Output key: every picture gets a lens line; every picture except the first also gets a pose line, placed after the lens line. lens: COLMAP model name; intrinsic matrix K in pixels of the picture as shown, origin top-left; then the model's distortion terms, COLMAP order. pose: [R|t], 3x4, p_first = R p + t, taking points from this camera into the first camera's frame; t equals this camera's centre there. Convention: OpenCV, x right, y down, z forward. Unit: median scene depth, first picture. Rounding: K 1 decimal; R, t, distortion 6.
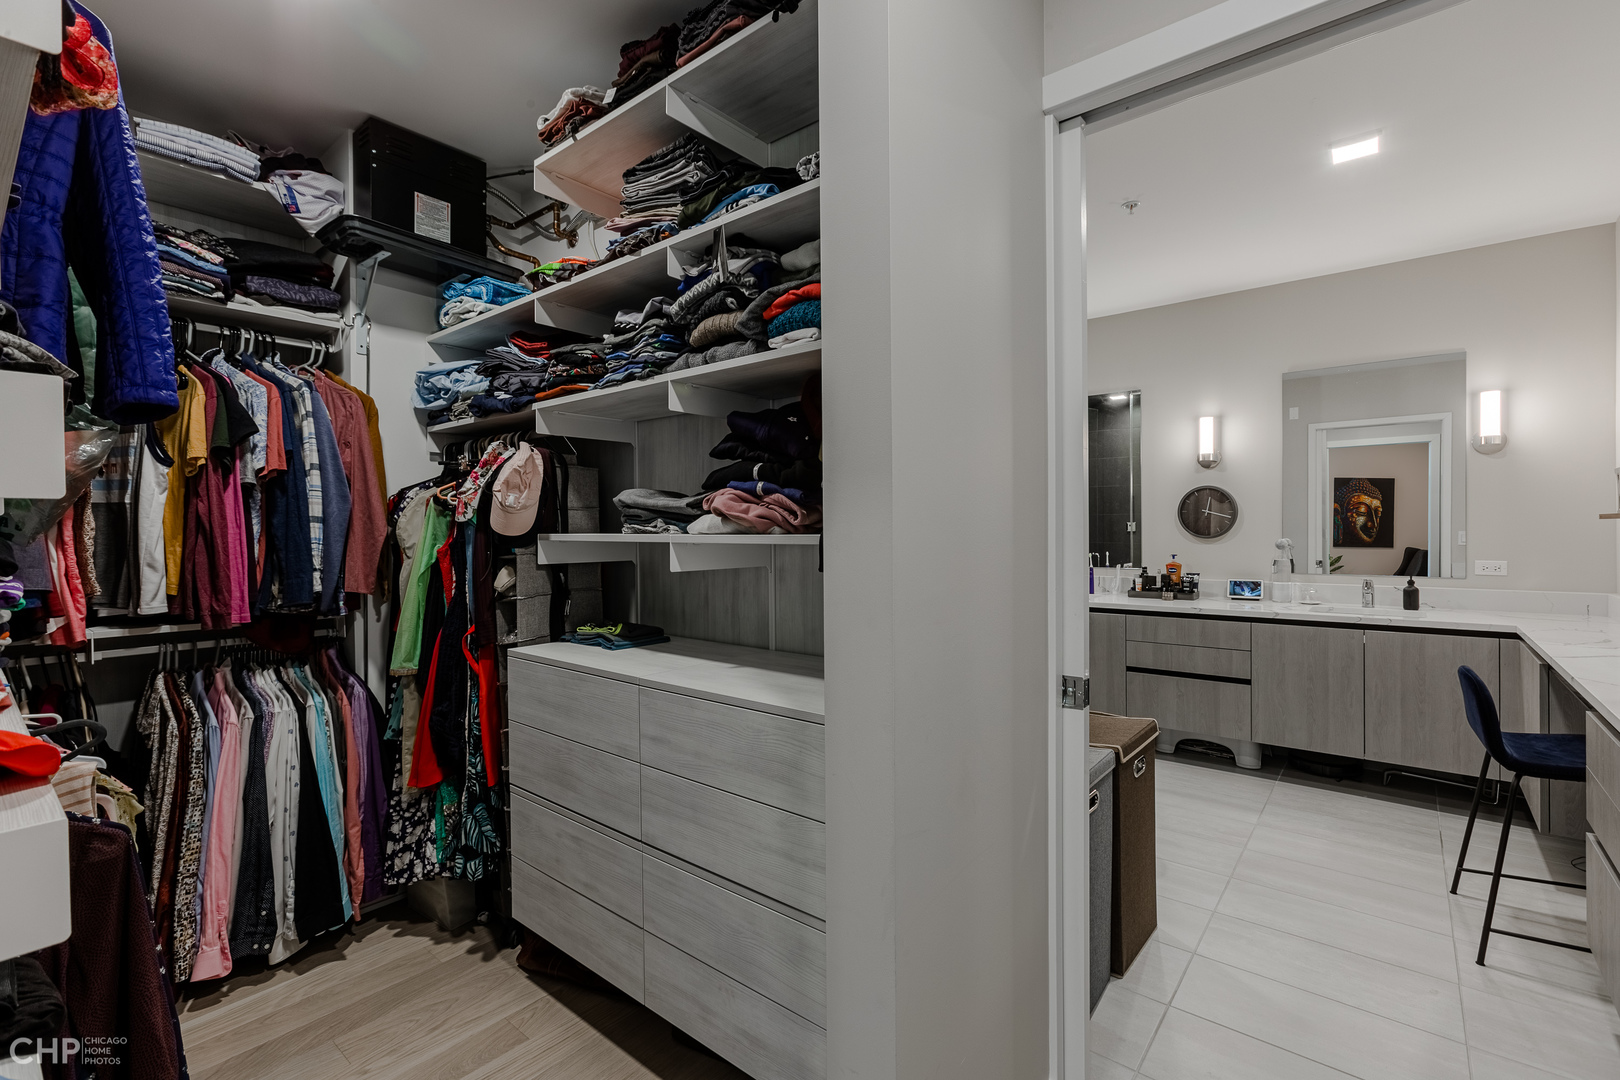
lens RADIAL K [[724.7, 0, 807.7], [0, 724.7, 533.5], [0, 0, 1]] dist [-0.023221, 0.014433]
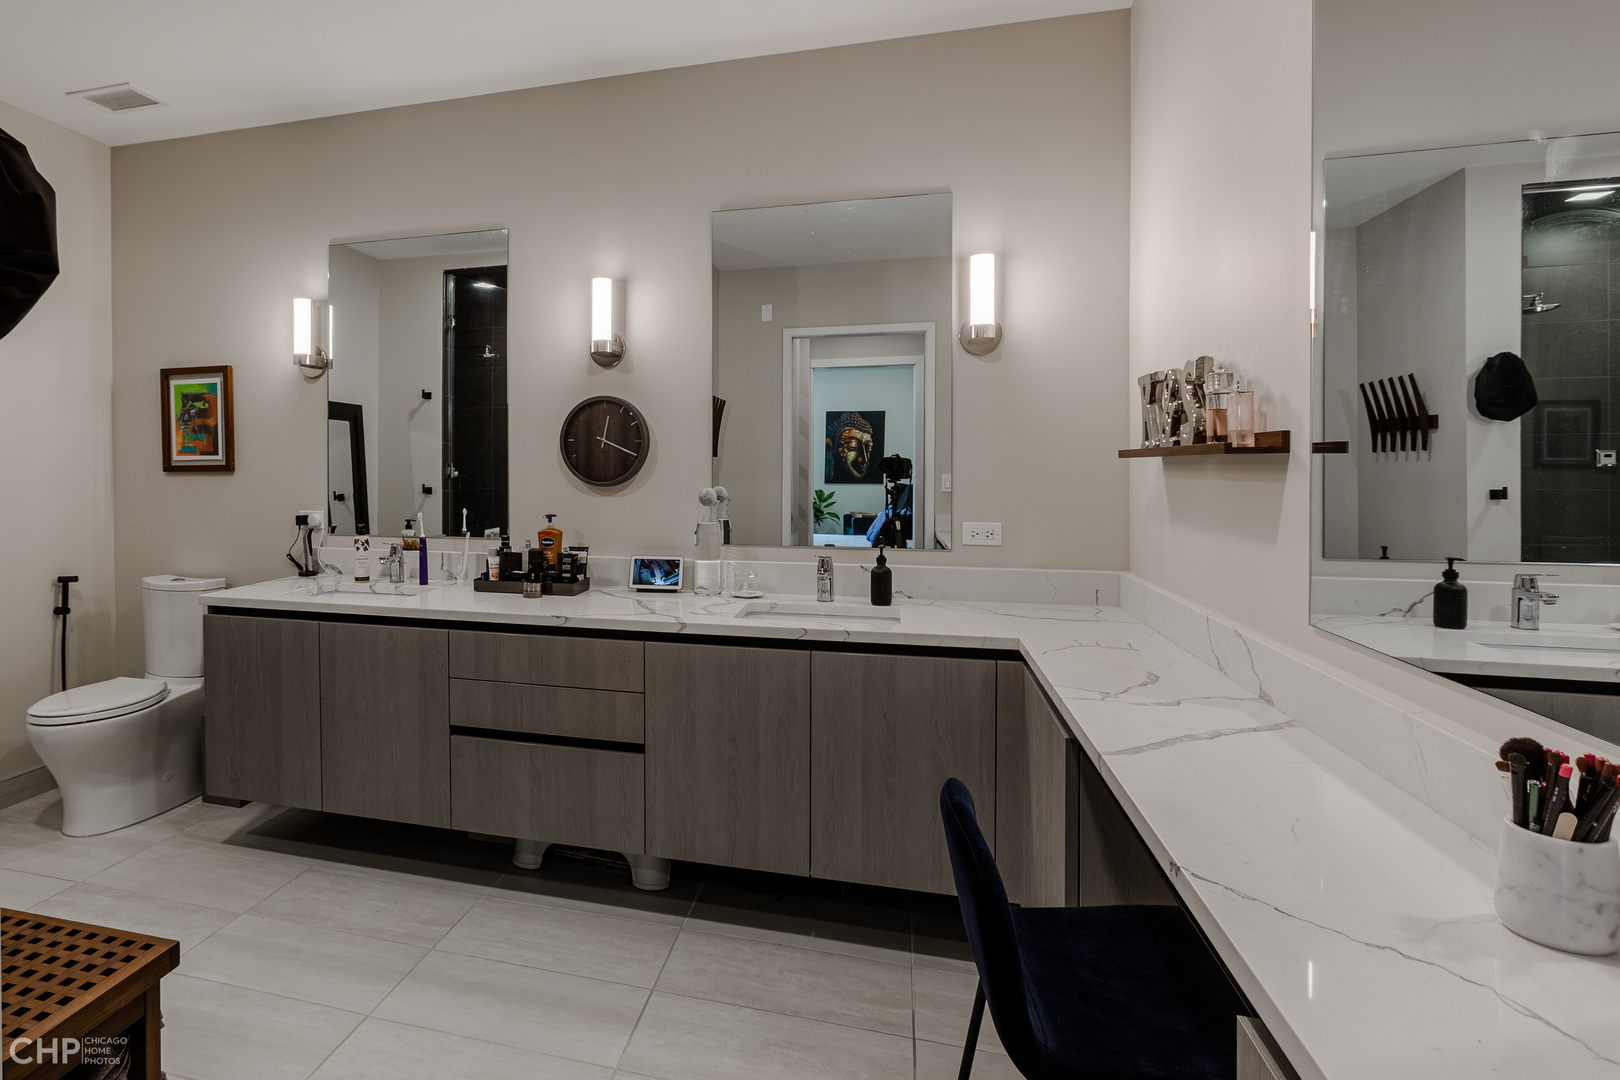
lens RADIAL K [[865.8, 0, 638.4], [0, 865.8, 476.6], [0, 0, 1]] dist [-0.032990, 0.028478]
pose [[0.921782, -0.000498, 0.387708, 0.322534], [-0.002114, 0.999978, 0.006309, -0.005945], [-0.387702, -0.006635, 0.921761, 0.356614]]
